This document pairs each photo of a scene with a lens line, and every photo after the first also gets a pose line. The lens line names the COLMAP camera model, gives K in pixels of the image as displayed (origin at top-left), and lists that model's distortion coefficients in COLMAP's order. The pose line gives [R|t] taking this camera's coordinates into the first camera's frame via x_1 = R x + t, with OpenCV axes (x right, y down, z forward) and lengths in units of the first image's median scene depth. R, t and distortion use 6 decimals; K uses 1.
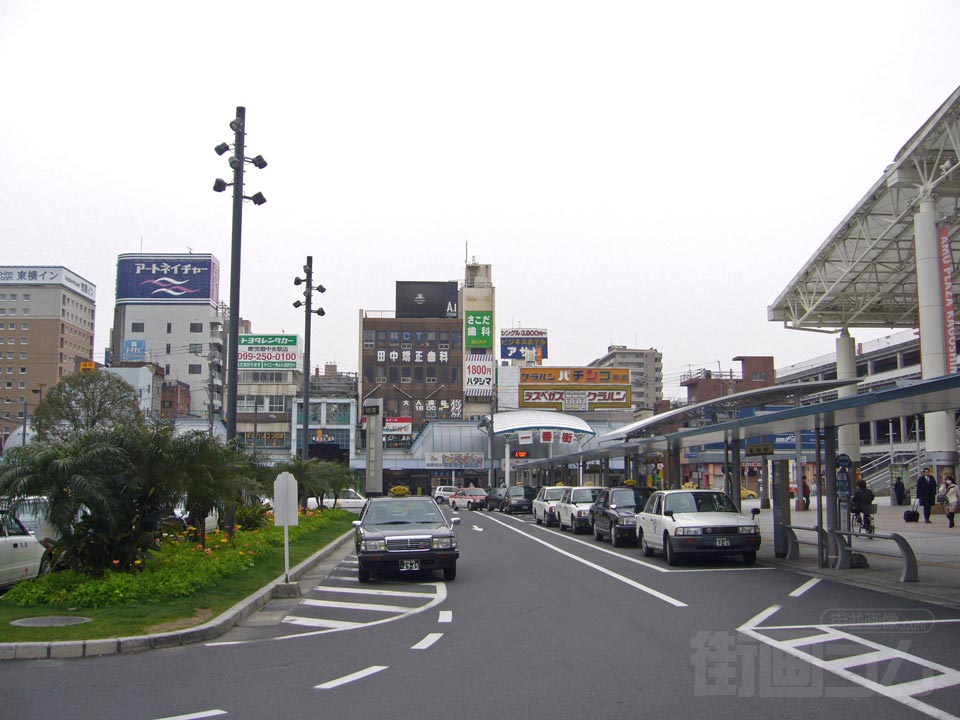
lens RADIAL K [[1030.7, 0, 480.3], [0, 1030.7, 353.3], [0, 0, 1]] dist [-0.061940, 0.000000]
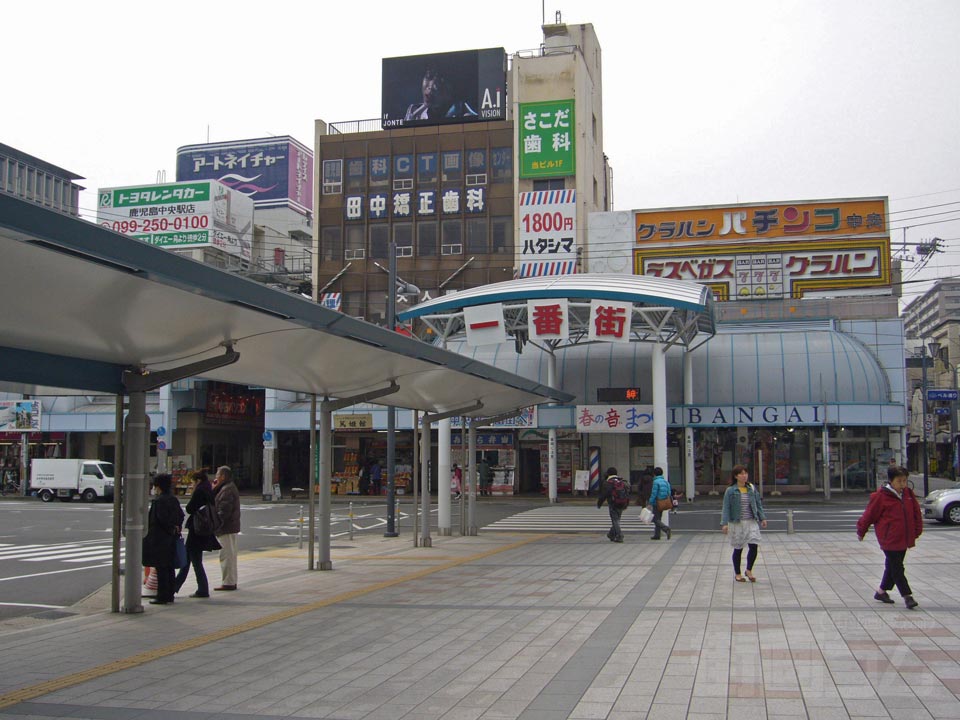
lens RADIAL K [[1030.7, 0, 478.0], [0, 1030.7, 362.6], [0, 0, 1]] dist [-0.061940, 0.000000]
pose [[0.948423, -0.028729, -0.315703, 0.116357], [0.039045, 0.998889, 0.026399, 0.066953], [0.314594, -0.037364, 0.948491, 0.534679]]
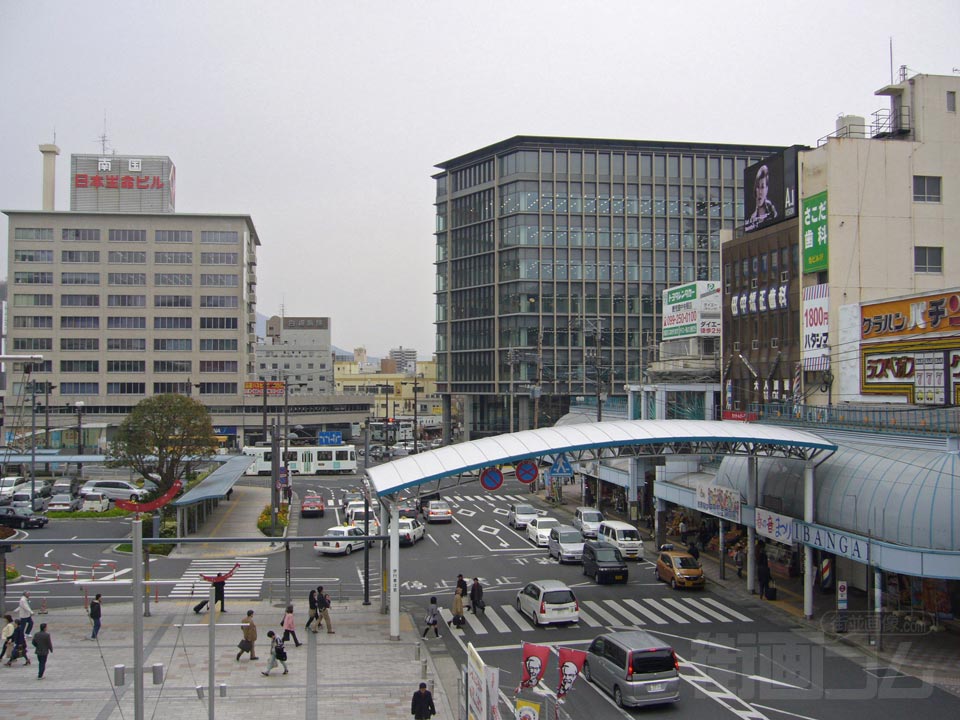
lens RADIAL K [[1030.7, 0, 477.7], [0, 1030.7, 359.4], [0, 0, 1]] dist [-0.061940, 0.000000]
pose [[0.063973, -0.022284, -0.997703, 0.468356], [0.119307, 0.992751, -0.014524, 0.023895], [0.990794, -0.118104, 0.066168, 0.805839]]
